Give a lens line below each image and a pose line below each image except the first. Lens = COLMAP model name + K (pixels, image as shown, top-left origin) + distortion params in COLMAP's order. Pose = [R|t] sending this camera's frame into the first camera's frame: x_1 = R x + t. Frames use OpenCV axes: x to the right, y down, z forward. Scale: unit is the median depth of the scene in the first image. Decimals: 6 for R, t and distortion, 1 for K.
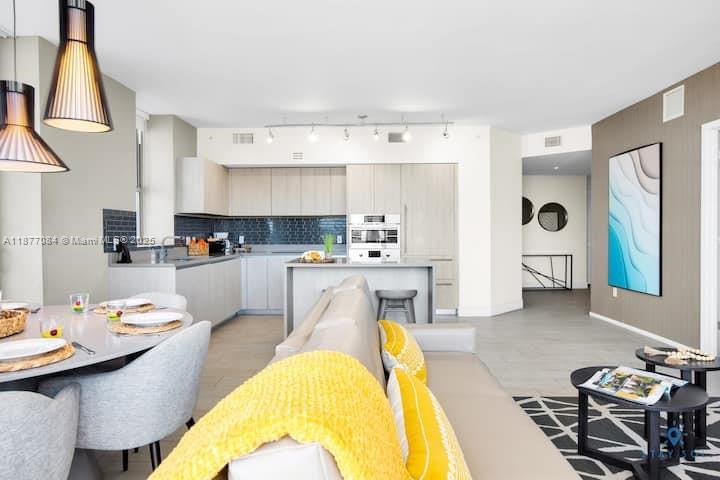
lens RADIAL K [[412.7, 0, 360.0], [0, 412.7, 240.0], [0, 0, 1]] dist [0.000323, 0.000435]
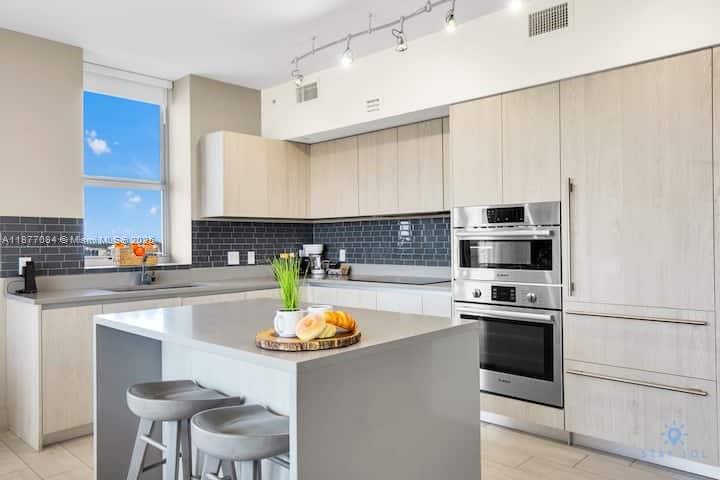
lens RADIAL K [[520.2, 0, 360.0], [0, 520.2, 240.0], [0, 0, 1]] dist [0.001025, 0.001026]
pose [[0.759528, -0.005178, -0.650454, 0.283766], [-0.003905, 0.999914, -0.012520, -0.016516], [0.650462, 0.012049, 0.759443, 0.462999]]
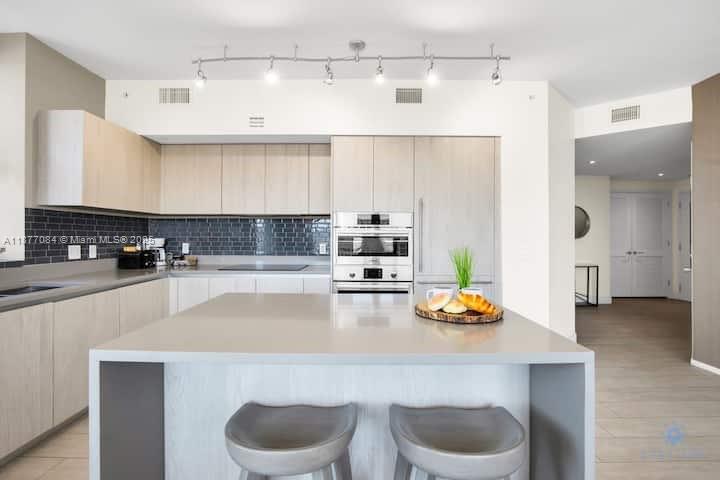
lens RADIAL K [[329.8, 0, 366.3], [0, 329.8, 237.8], [0, 0, 1]] dist [-0.025707, 0.000521]
pose [[0.999114, 0.007633, 0.041378, 0.002236], [-0.007061, 0.999878, -0.013946, -0.014775], [-0.041480, 0.013641, 0.999046, 0.473810]]
